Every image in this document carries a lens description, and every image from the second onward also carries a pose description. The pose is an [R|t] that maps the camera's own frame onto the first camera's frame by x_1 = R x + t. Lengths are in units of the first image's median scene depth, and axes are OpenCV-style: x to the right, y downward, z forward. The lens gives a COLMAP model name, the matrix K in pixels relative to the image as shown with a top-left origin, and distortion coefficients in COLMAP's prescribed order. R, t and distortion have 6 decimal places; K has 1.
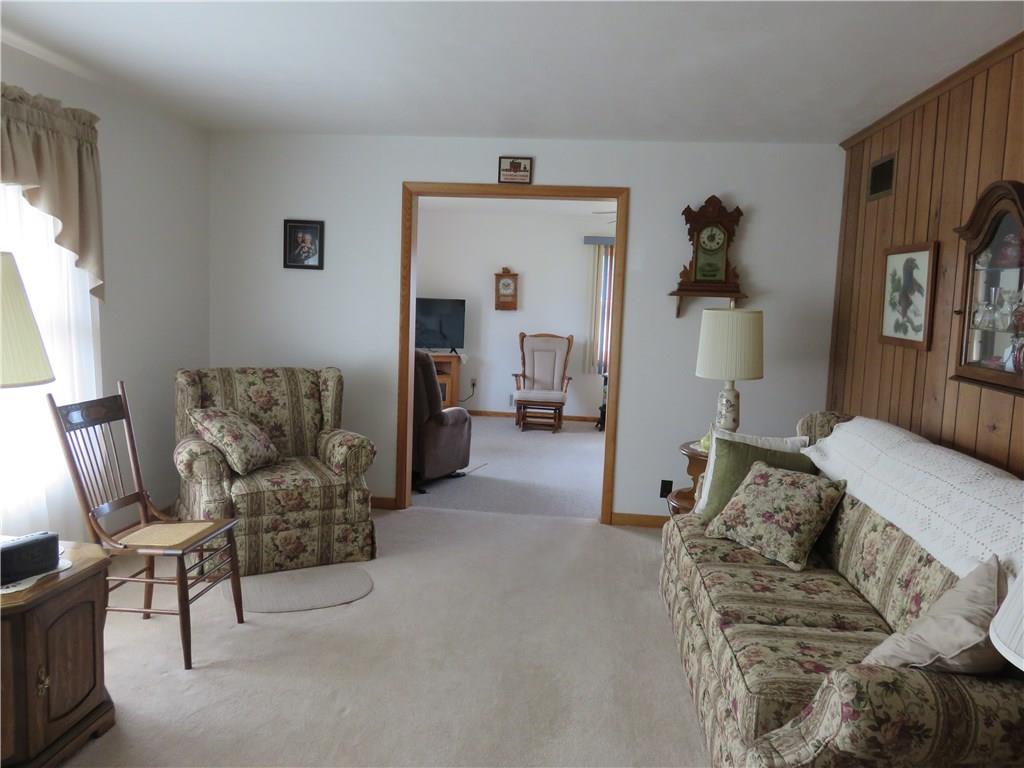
lens RADIAL K [[787.4, 0, 513.2], [0, 787.4, 386.2], [0, 0, 1]] dist [0.005840, 0.006673]
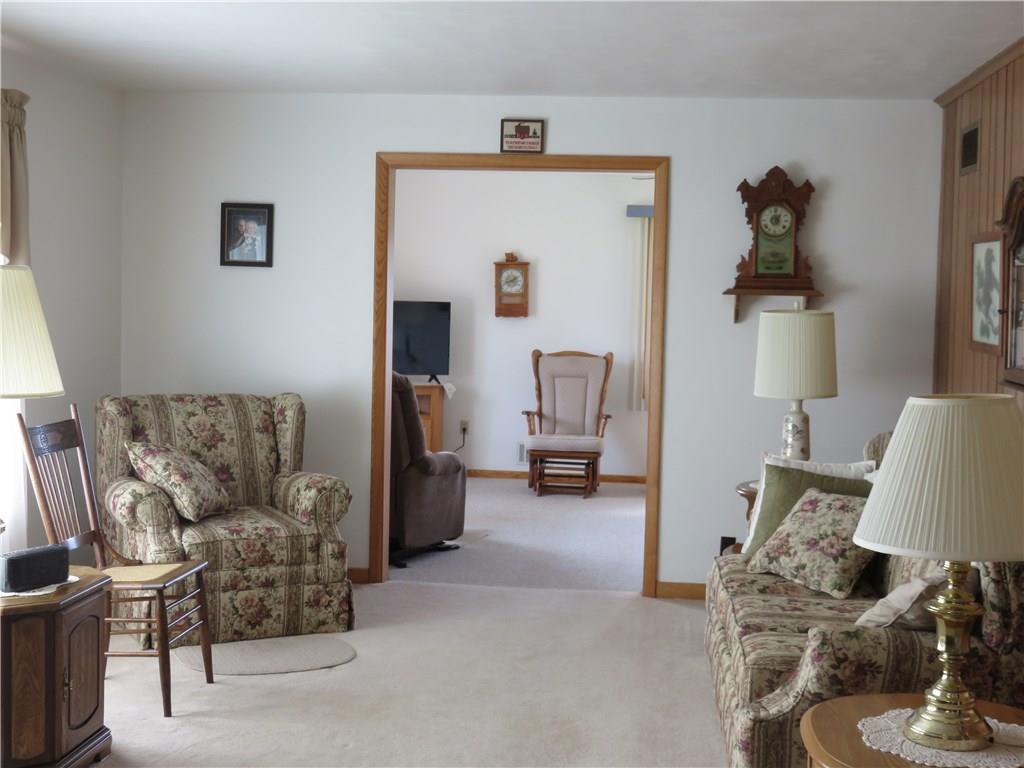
lens RADIAL K [[1421.4, 0, 514.9], [0, 1421.4, 382.9], [0, 0, 1]] dist [-0.051757, 0.000000]
pose [[0.999879, -0.014272, -0.006251, 0.000656], [0.013942, 0.998649, -0.050051, 0.039612], [0.006957, 0.049958, 0.998727, -0.398827]]
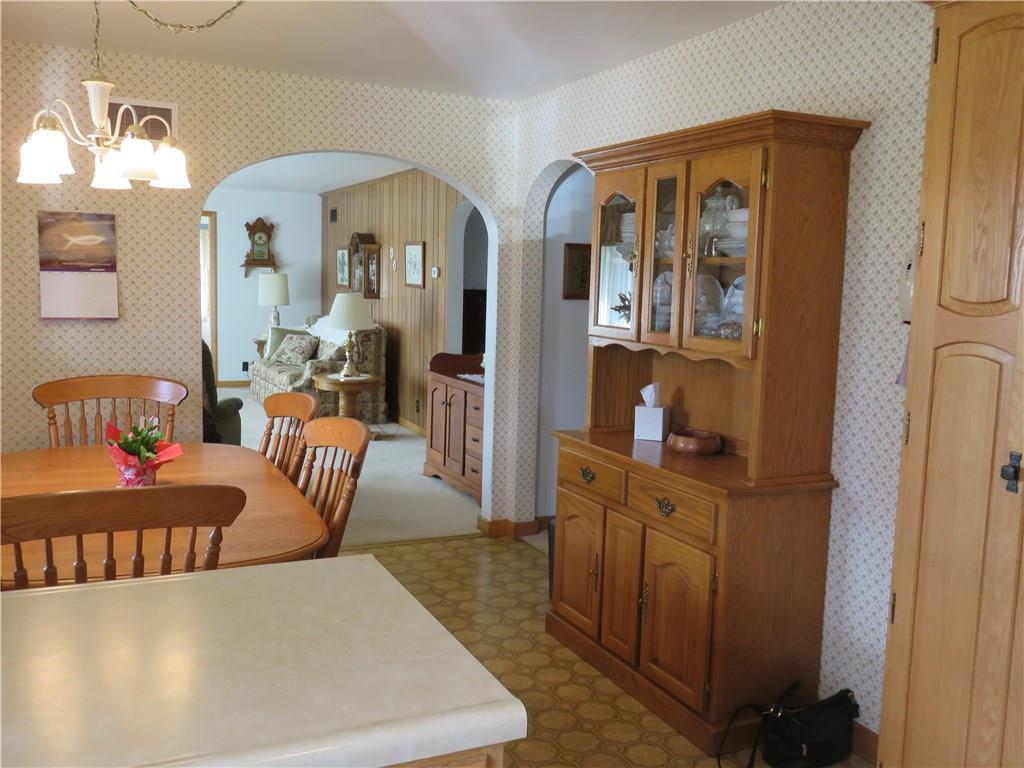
lens RADIAL K [[916.9, 0, 514.1], [0, 916.9, 382.5], [0, 0, 1]] dist [-0.002049, -0.000045]
pose [[0.860192, -0.070259, 0.505107, -0.408637], [0.059593, 0.997527, 0.037267, 0.134775], [-0.506476, -0.001956, 0.862252, -1.381566]]
